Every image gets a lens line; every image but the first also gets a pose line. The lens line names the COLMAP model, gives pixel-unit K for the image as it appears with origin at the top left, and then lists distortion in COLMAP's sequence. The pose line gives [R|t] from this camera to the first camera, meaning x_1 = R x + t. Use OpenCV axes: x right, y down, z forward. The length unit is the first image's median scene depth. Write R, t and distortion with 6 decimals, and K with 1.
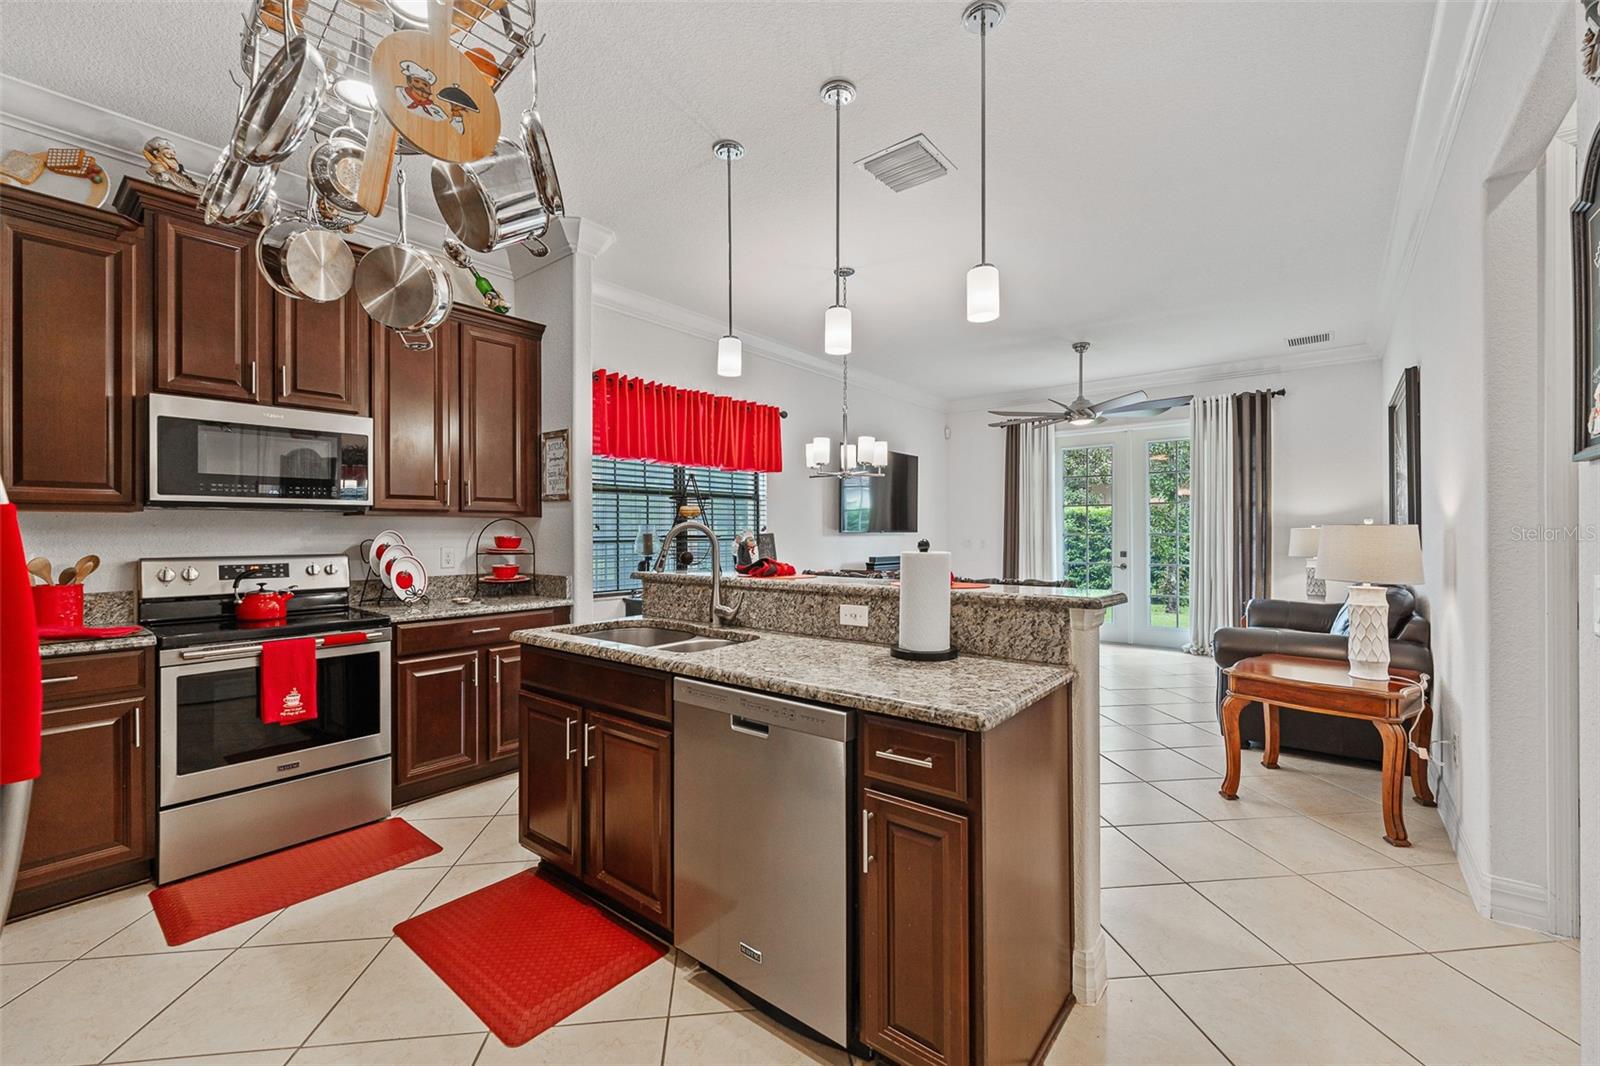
lens RADIAL K [[666.2, 0, 819.9], [0, 666.2, 528.6], [0, 0, 1]] dist [-0.008350, -0.000283]
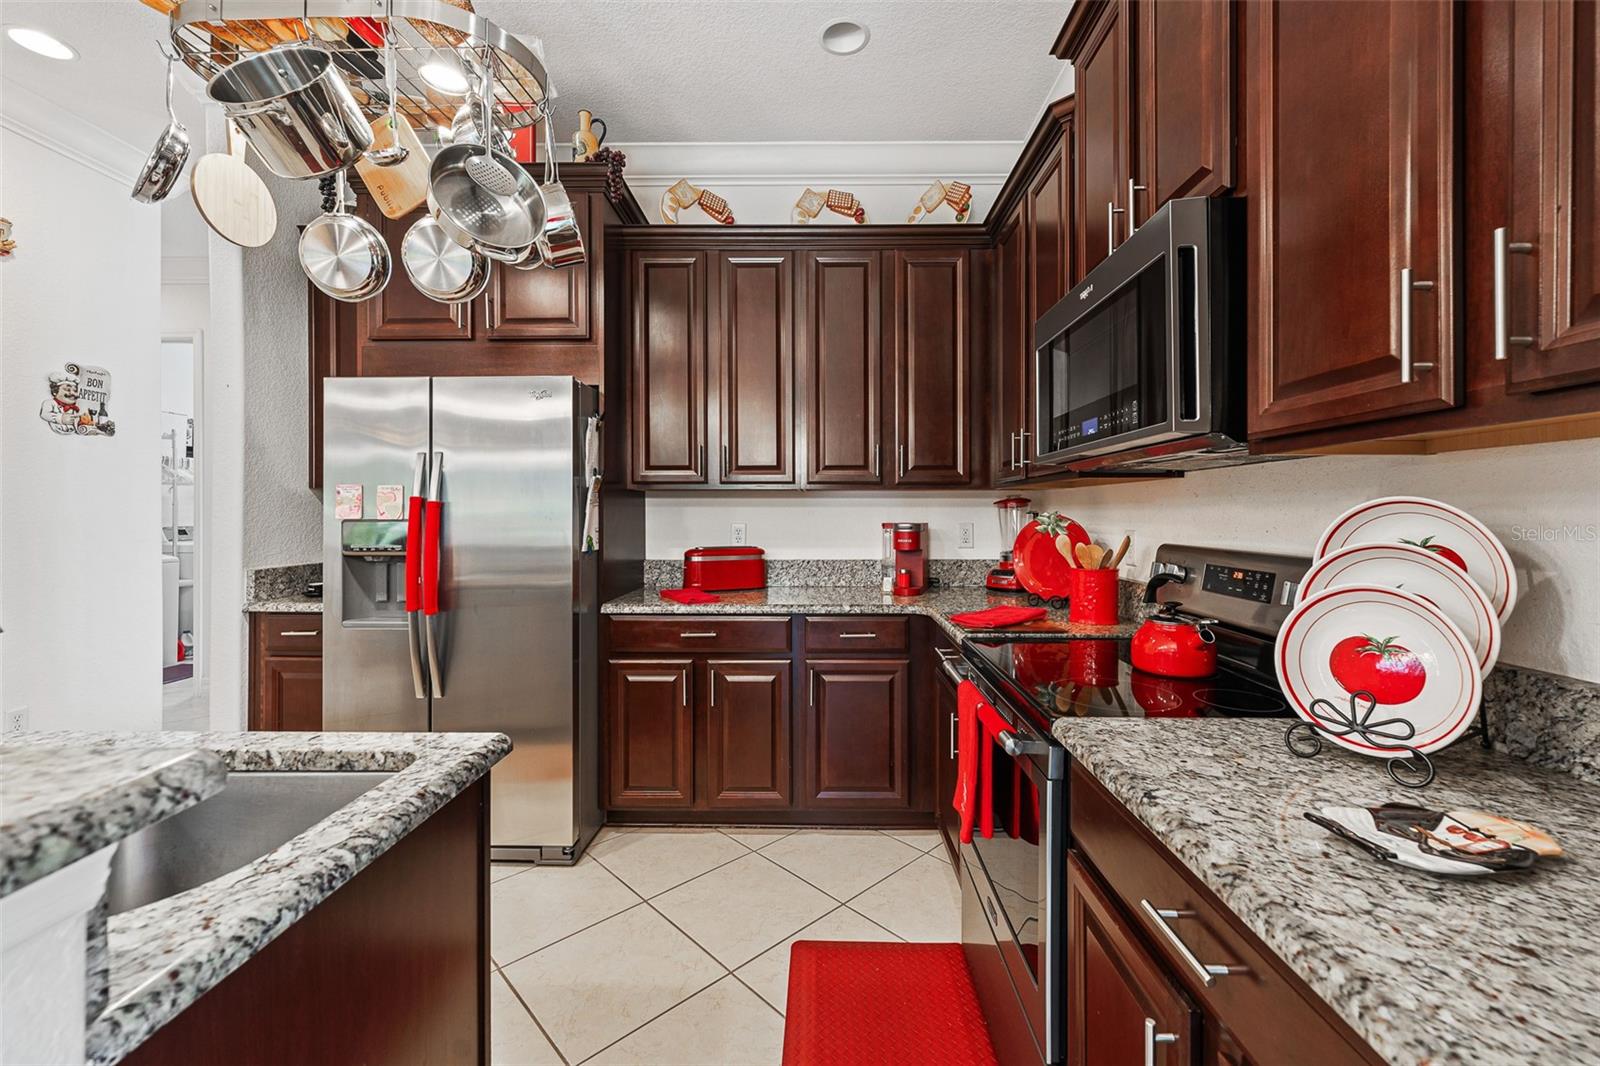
lens RADIAL K [[658.9, 0, 812.0], [0, 658.9, 513.6], [0, 0, 1]] dist [0.000176, -0.000409]
pose [[-0.799480, 0.005052, -0.600671, -0.296593], [0.005547, 0.999984, 0.001029, 0.010195], [0.600667, -0.002509, -0.799495, 1.198977]]
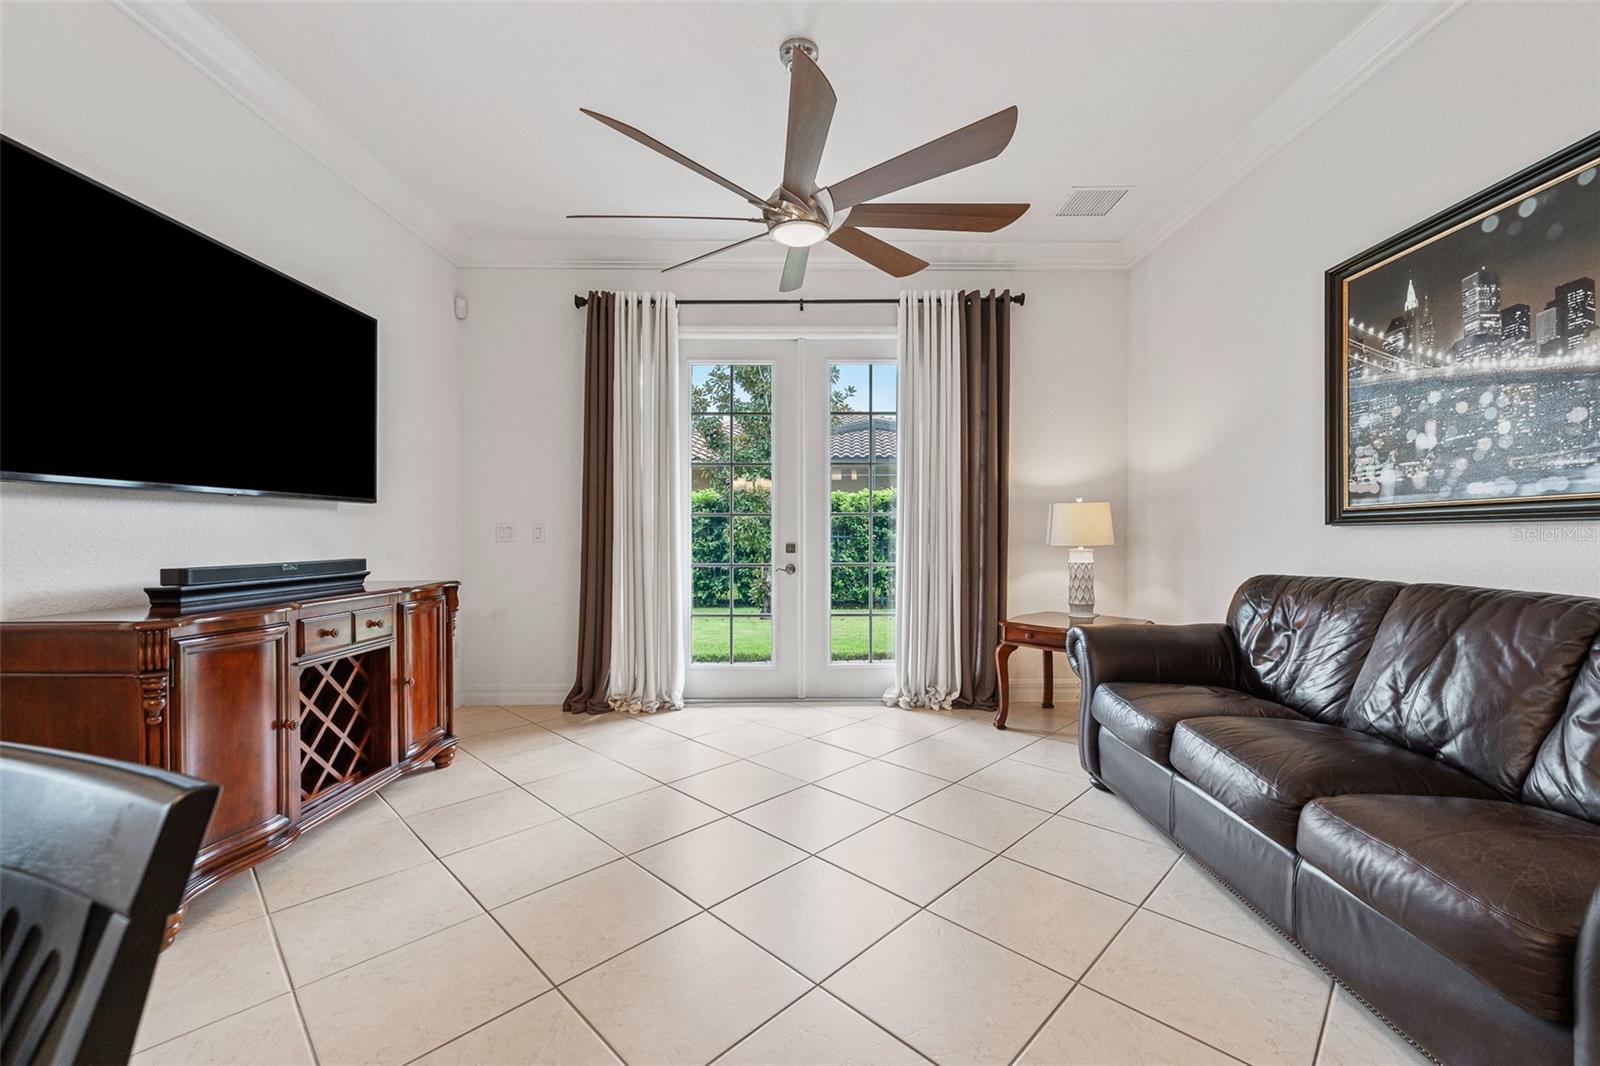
lens RADIAL K [[638.2, 0, 811.3], [0, 638.2, 539.0], [0, 0, 1]] dist [0.000371, -0.000161]
pose [[0.787966, -0.005376, 0.615695, 0.293440], [-0.004399, 0.999887, 0.014361, 0.053470], [-0.615703, -0.014025, 0.787853, 1.322526]]
